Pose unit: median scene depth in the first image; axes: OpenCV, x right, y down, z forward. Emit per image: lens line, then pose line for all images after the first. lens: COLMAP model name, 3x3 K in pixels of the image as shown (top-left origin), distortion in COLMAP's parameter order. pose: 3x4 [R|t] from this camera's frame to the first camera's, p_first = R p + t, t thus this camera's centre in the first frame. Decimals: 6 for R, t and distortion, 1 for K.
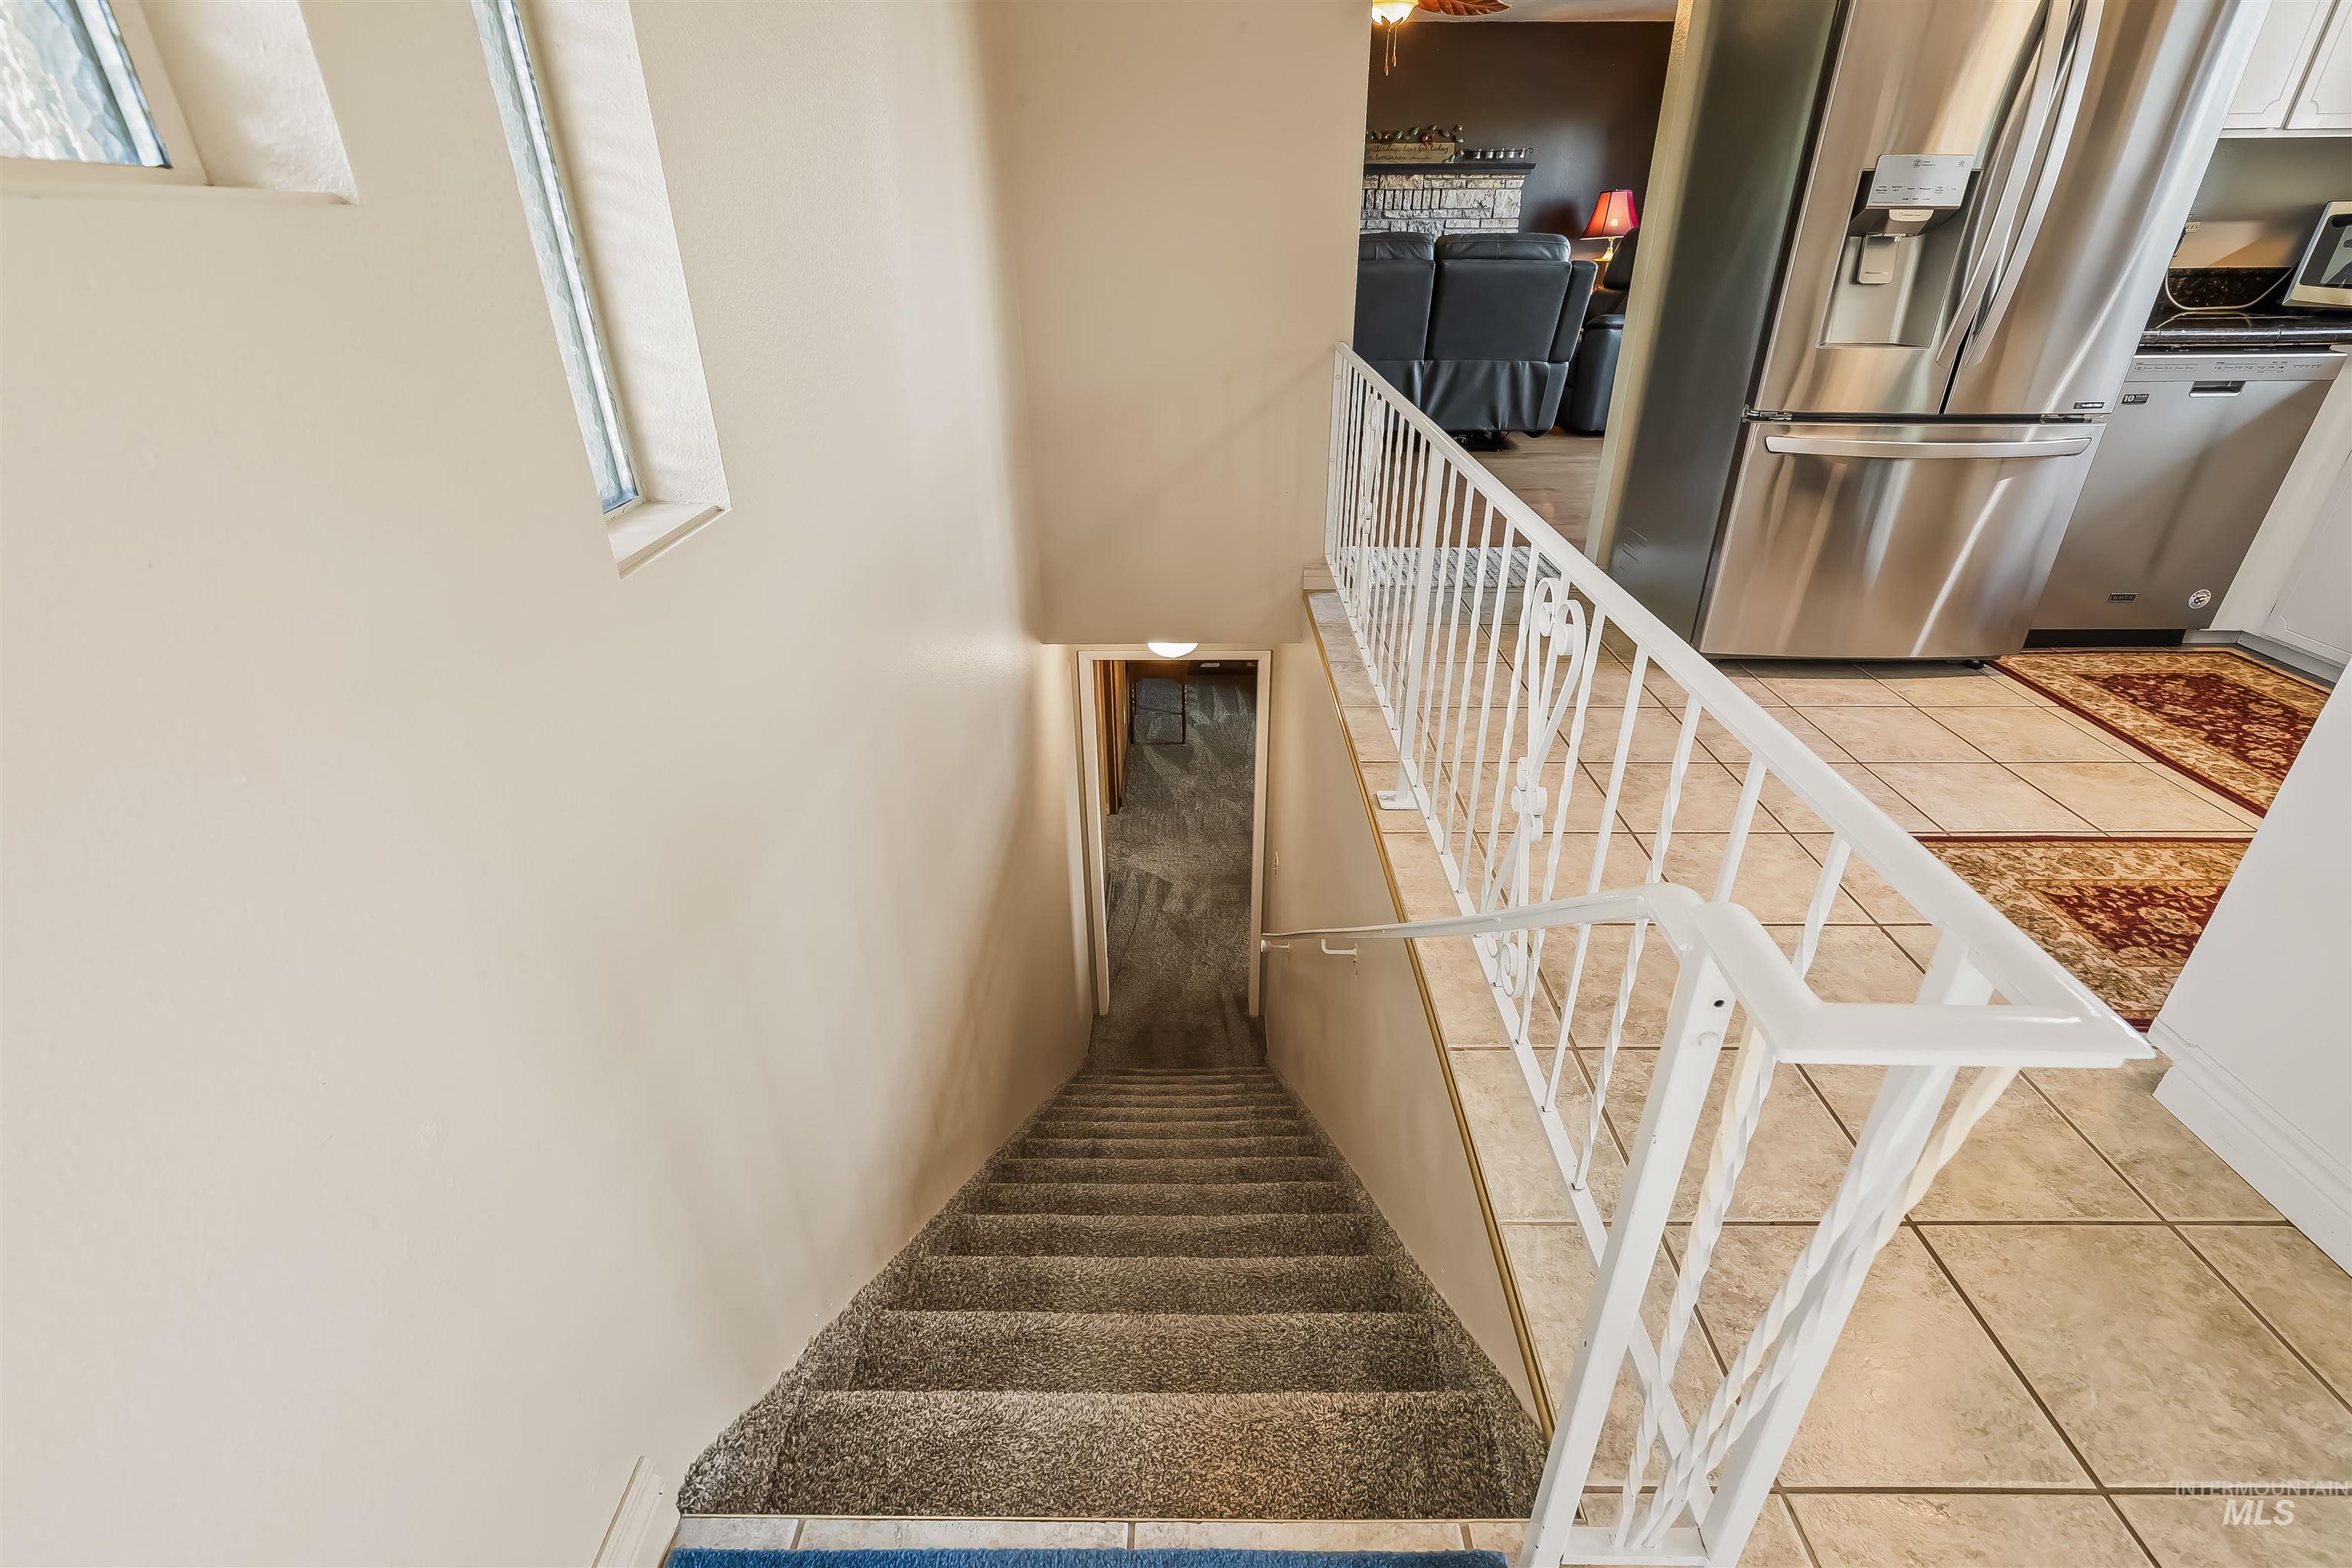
lens RADIAL K [[1080.5, 0, 1176.7], [0, 1080.5, 765.3], [0, 0, 1]] dist [-0.003870, 0.000446]
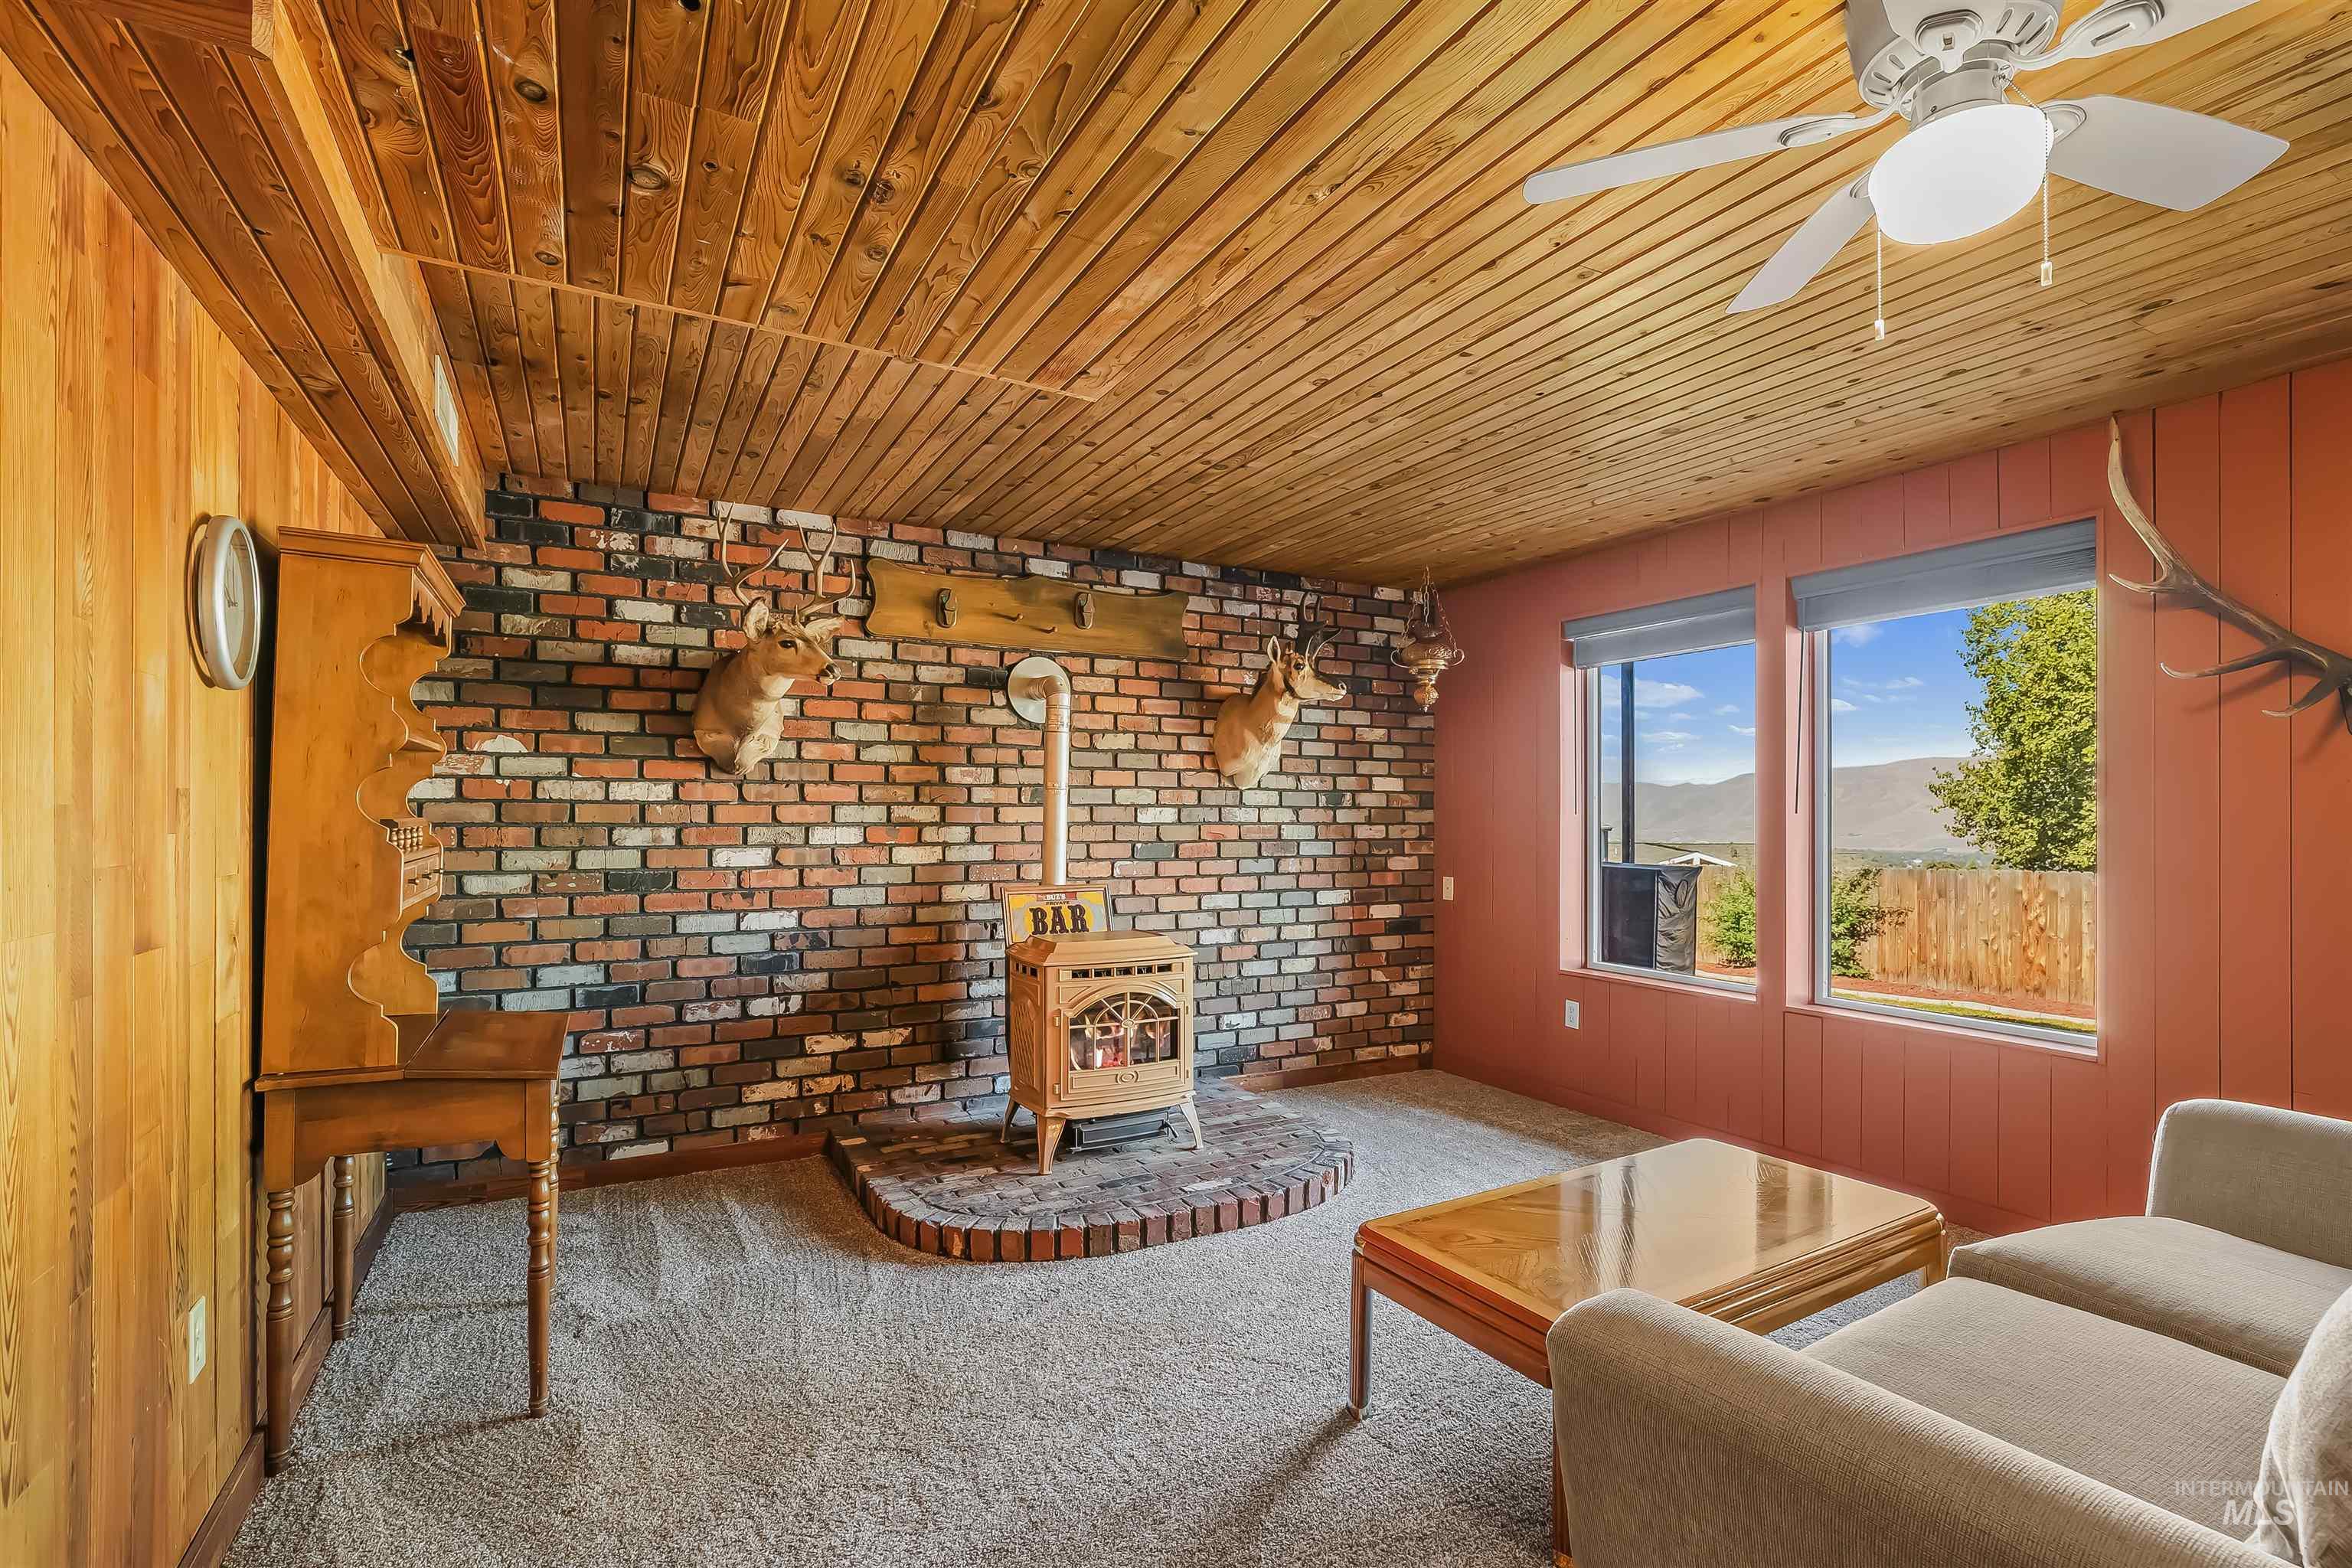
lens RADIAL K [[1080.5, 0, 1164.4], [0, 1080.5, 805.2], [0, 0, 1]] dist [-0.003870, 0.000446]
pose [[0.878479, 0.009163, 0.477693, 0.013522], [0.211923, 0.888609, -0.406772, -0.013257], [-0.428209, 0.458574, 0.778683, 0.669958]]
